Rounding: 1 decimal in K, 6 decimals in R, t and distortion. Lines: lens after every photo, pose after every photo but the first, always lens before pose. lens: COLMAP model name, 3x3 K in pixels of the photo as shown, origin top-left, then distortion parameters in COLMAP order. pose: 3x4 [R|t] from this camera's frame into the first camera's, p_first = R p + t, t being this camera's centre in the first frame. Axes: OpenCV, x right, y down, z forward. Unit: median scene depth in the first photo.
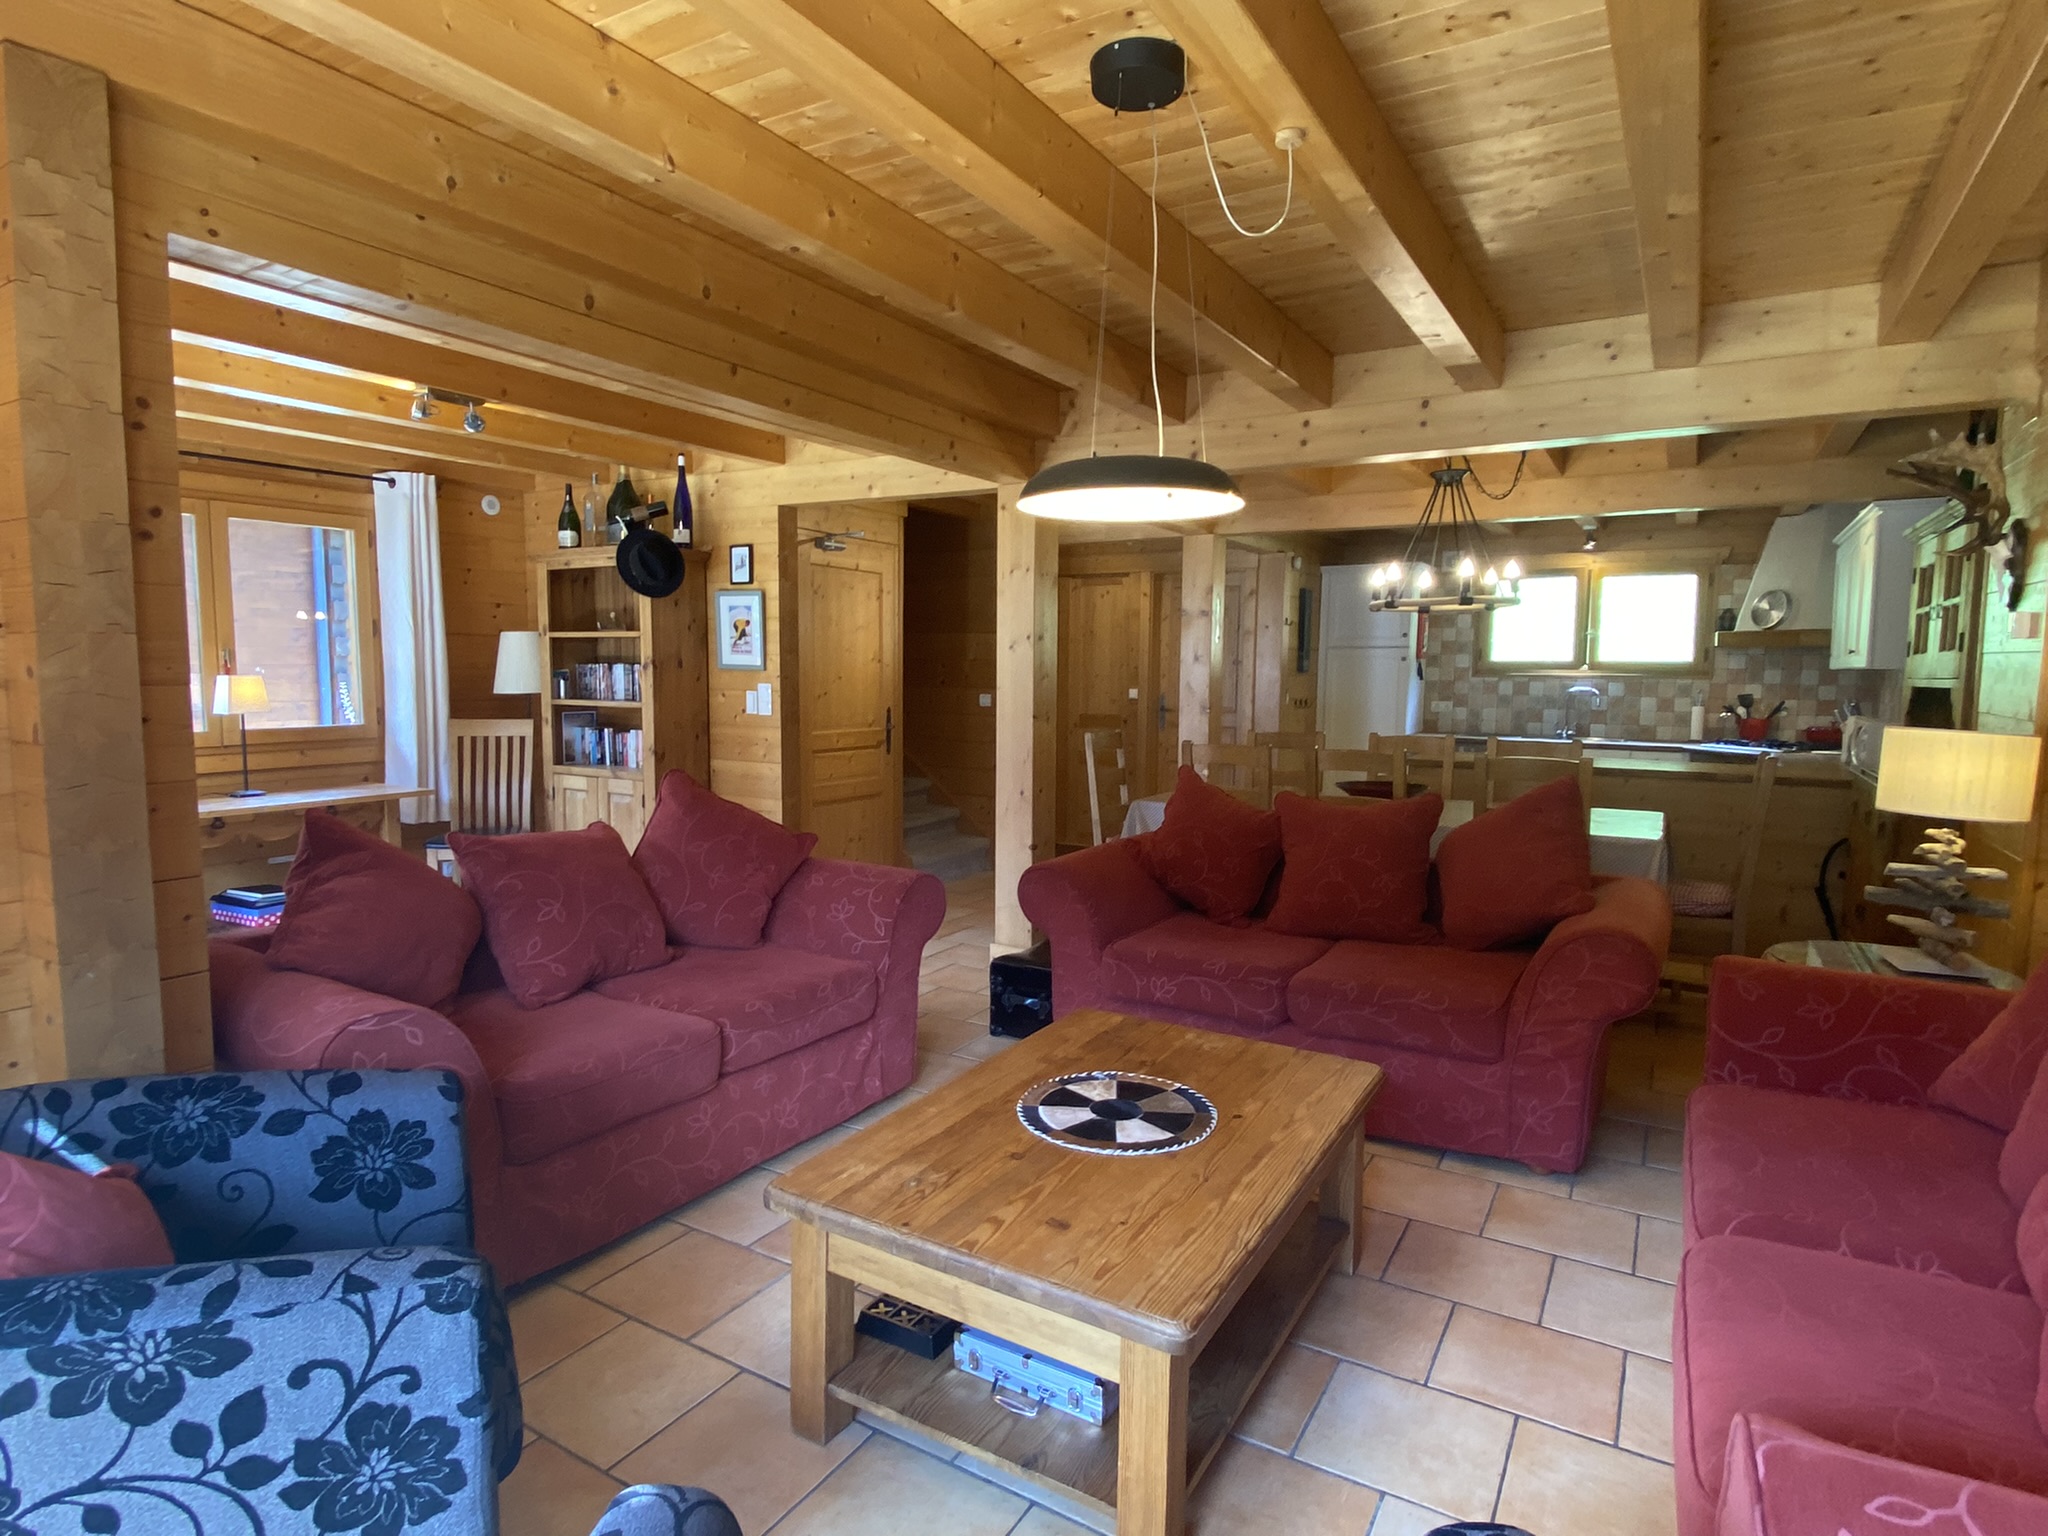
lens RADIAL K [[1095.4, 0, 1024.0], [0, 1095.4, 768.0], [0, 0, 1]] dist [0.041318, -0.000052]
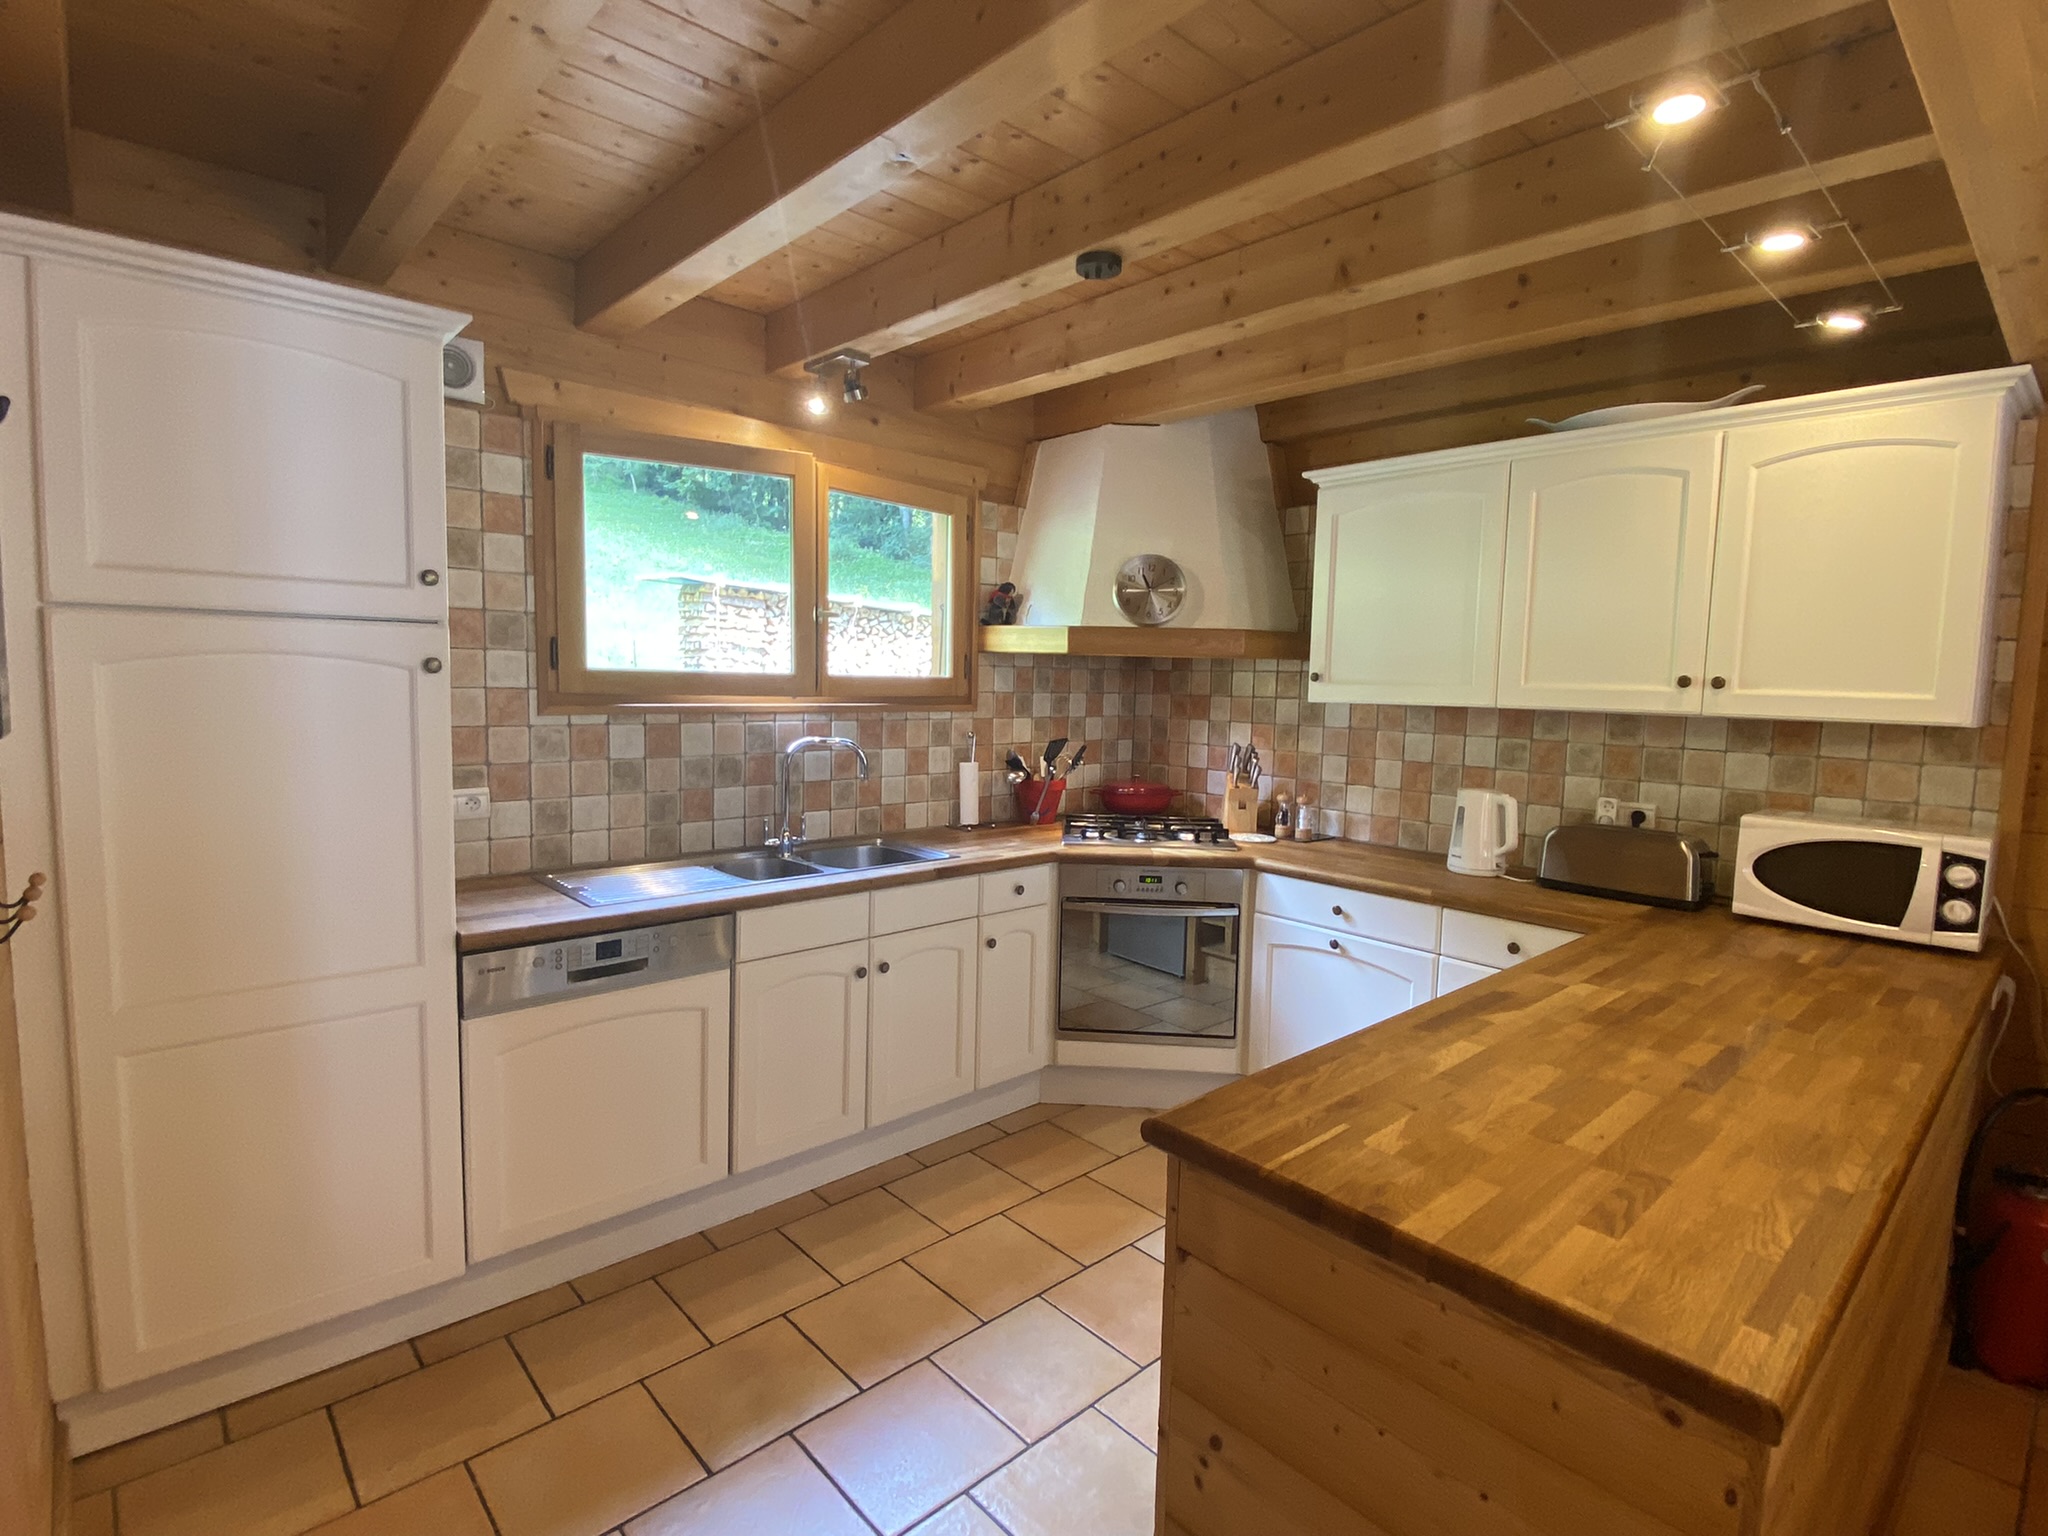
lens RADIAL K [[1007.1, 0, 1024.0], [0, 1007.1, 768.0], [0, 0, 1]] dist [0.032401, -0.000330]
pose [[0.277979, -0.094228, 0.955954, 0.146303], [0.068491, 0.994589, 0.078119, -0.088322], [-0.958142, 0.043758, 0.282928, 0.833169]]
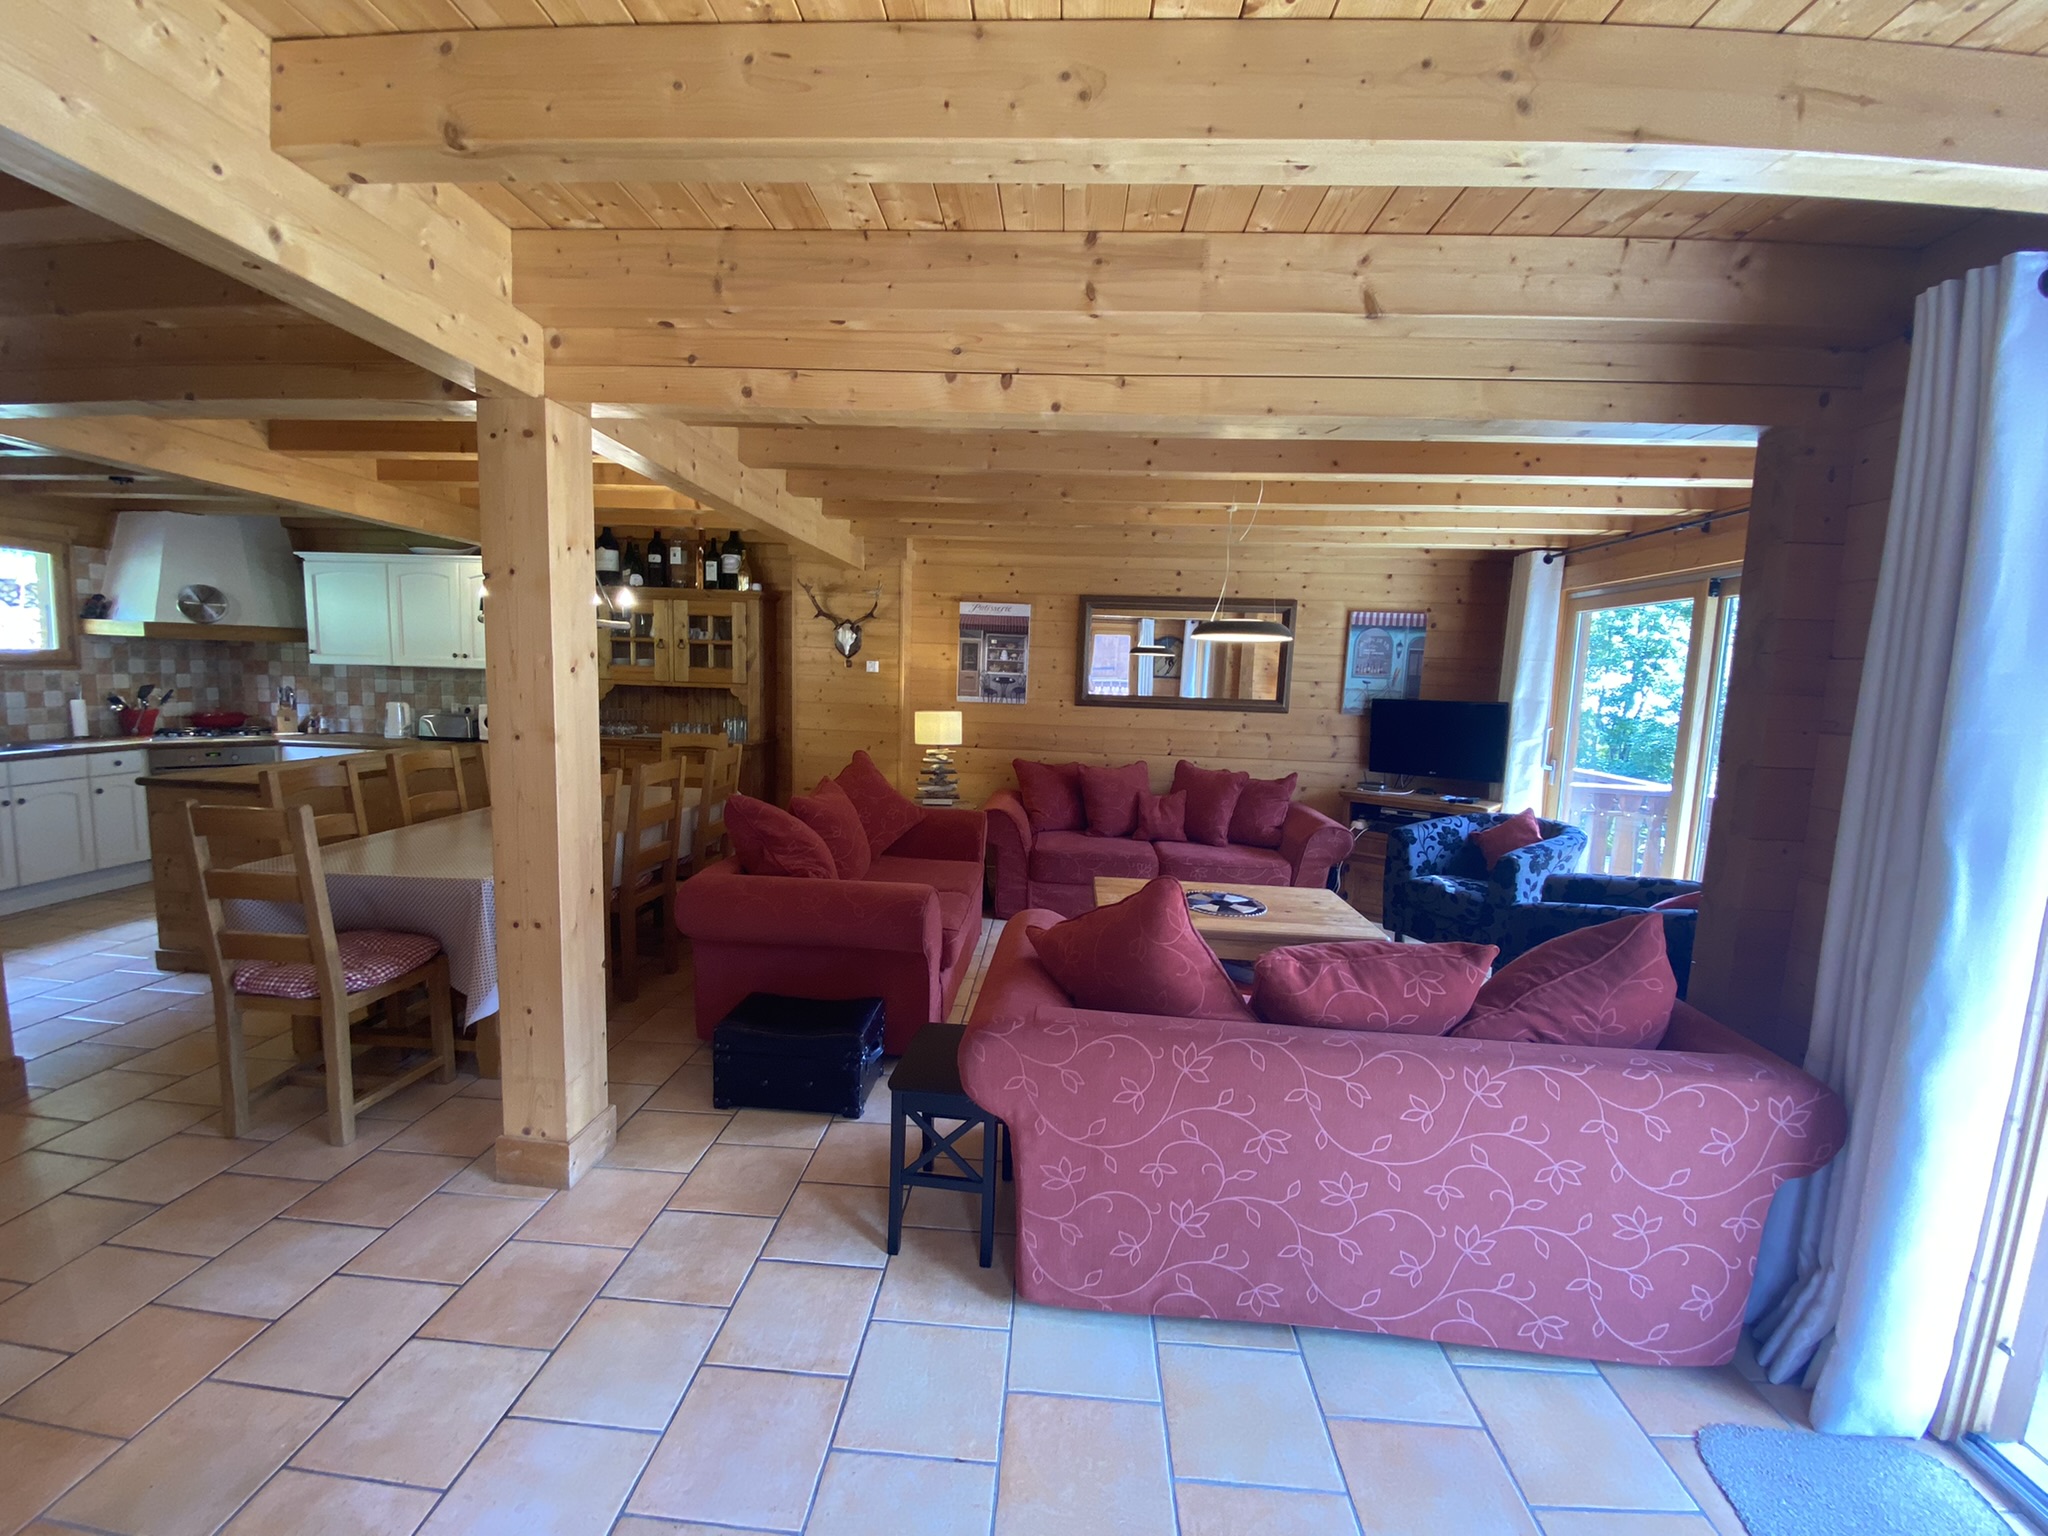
lens RADIAL K [[828.7, 0, 1026.2], [0, 828.7, 766.0], [0, 0, 1]] dist [0.022232, -0.021906]
pose [[-0.472971, -0.123568, 0.872370, -0.351433], [0.042034, 0.985825, 0.162428, -0.077719], [-0.880075, 0.113493, -0.461072, 0.630340]]
